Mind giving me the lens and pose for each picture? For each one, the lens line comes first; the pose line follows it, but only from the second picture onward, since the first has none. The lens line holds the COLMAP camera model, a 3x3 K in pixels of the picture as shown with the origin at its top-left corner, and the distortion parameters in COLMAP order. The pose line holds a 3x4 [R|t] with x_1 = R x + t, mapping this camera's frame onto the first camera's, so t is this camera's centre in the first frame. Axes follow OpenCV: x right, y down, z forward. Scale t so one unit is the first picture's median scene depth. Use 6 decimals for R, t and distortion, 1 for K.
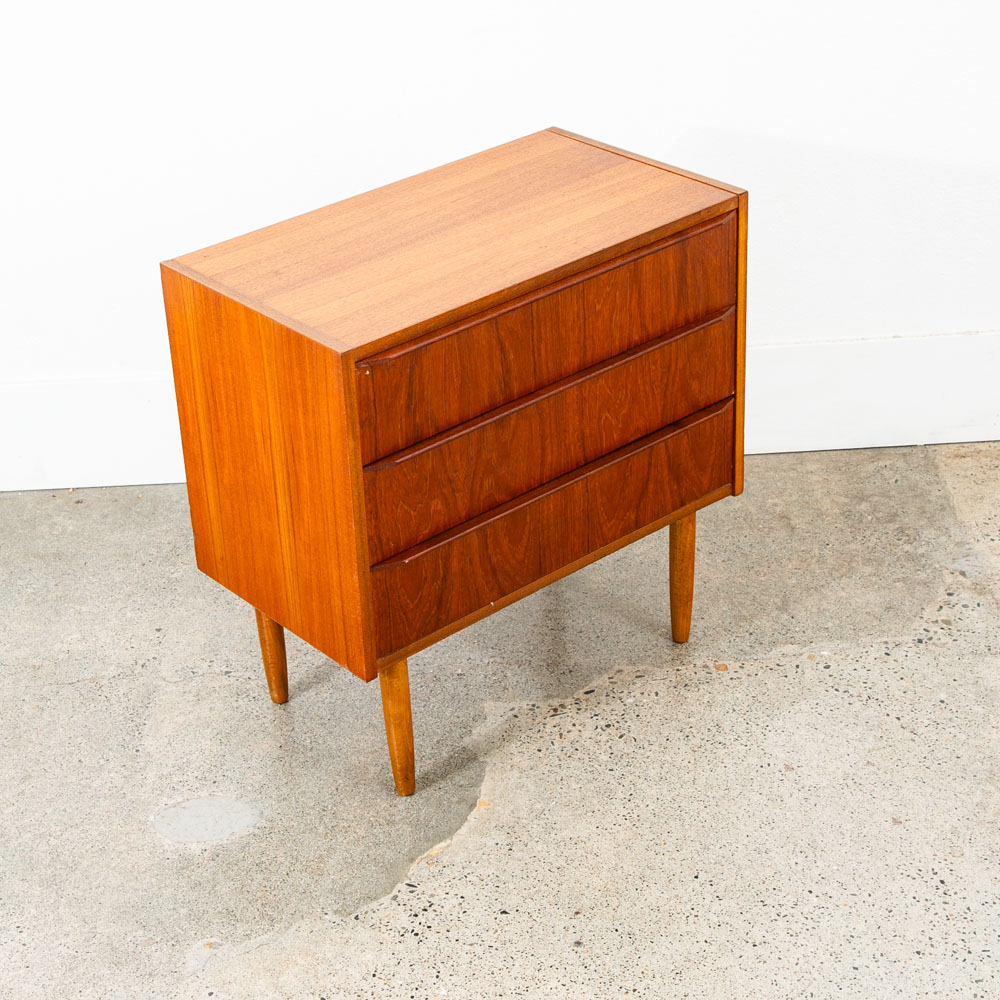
lens RADIAL K [[2039.1, 0, 460.1], [0, 2039.1, 487.8], [0, 0, 1]] dist [0.090522, 0.000000]
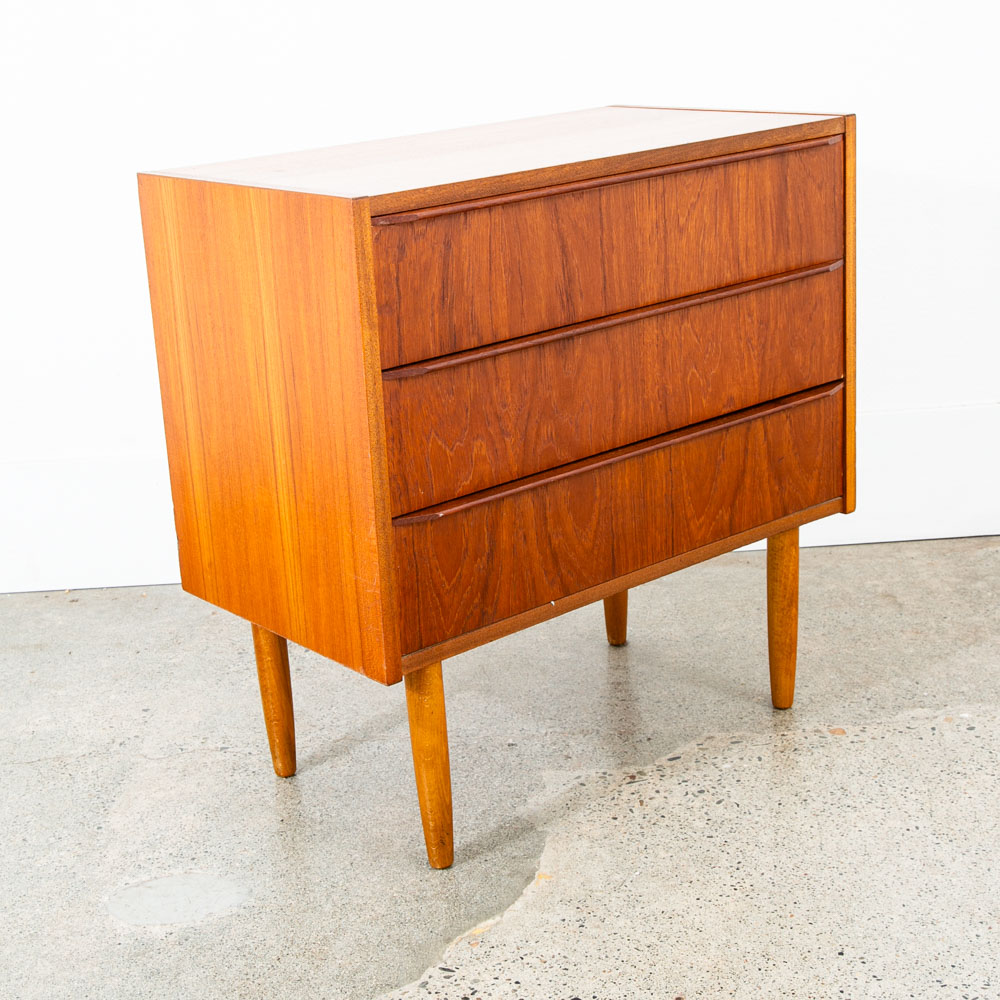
lens RADIAL K [[1721.8, 0, 490.7], [0, 1721.8, 478.9], [0, 0, 1]] dist [0.047999, 0.000000]
pose [[0.999953, -0.005520, -0.007919, -0.002297], [0.003694, 0.976747, -0.214365, 0.144691], [0.008918, 0.214326, 0.976722, 0.337674]]
